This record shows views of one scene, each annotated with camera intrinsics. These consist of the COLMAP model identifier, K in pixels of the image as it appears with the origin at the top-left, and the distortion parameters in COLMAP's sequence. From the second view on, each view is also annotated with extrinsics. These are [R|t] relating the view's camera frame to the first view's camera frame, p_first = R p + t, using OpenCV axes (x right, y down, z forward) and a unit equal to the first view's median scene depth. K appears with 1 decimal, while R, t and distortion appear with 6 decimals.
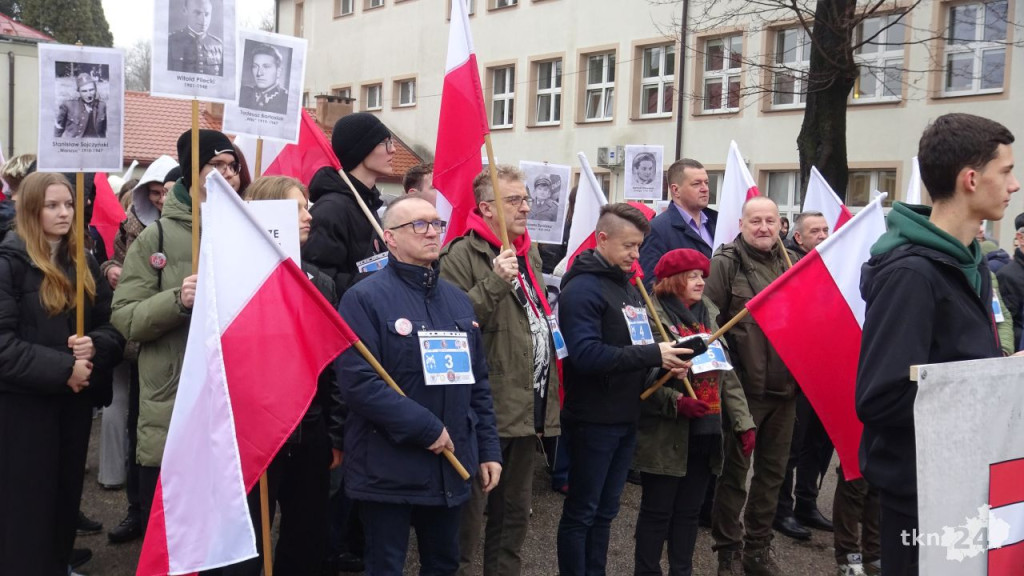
lens RADIAL K [[1182.6, 0, 512.0], [0, 1182.6, 288.0], [0, 0, 1]] dist [0.003583, 0.005477]
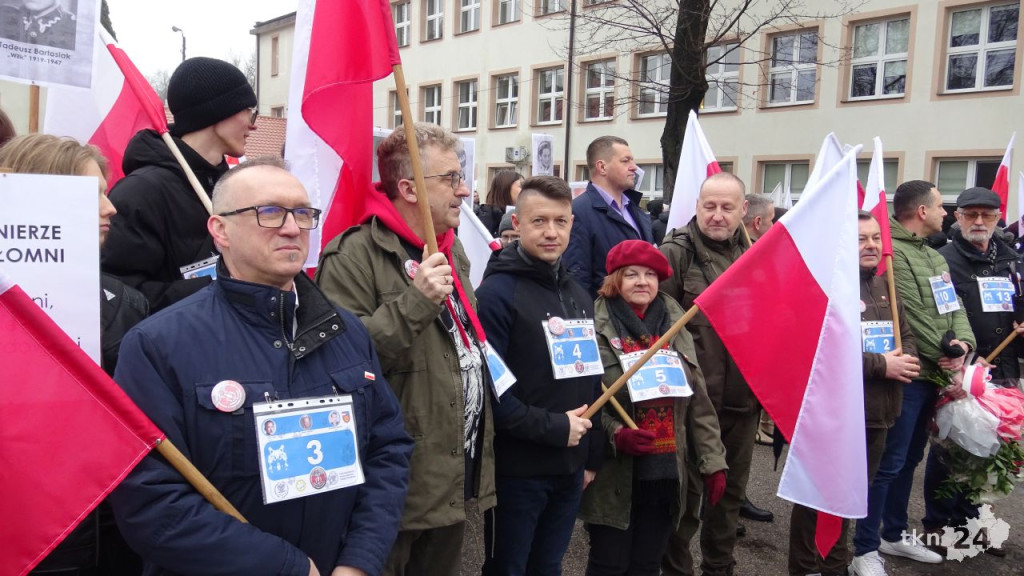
lens RADIAL K [[748.6, 0, 512.0], [0, 748.6, 288.0], [0, 0, 1]] dist [0.000490, -0.007650]
pose [[0.995887, -0.017469, 0.088899, 0.008366], [0.012536, 0.998367, 0.055740, -0.027103], [-0.089727, -0.054396, 0.994480, 0.478474]]
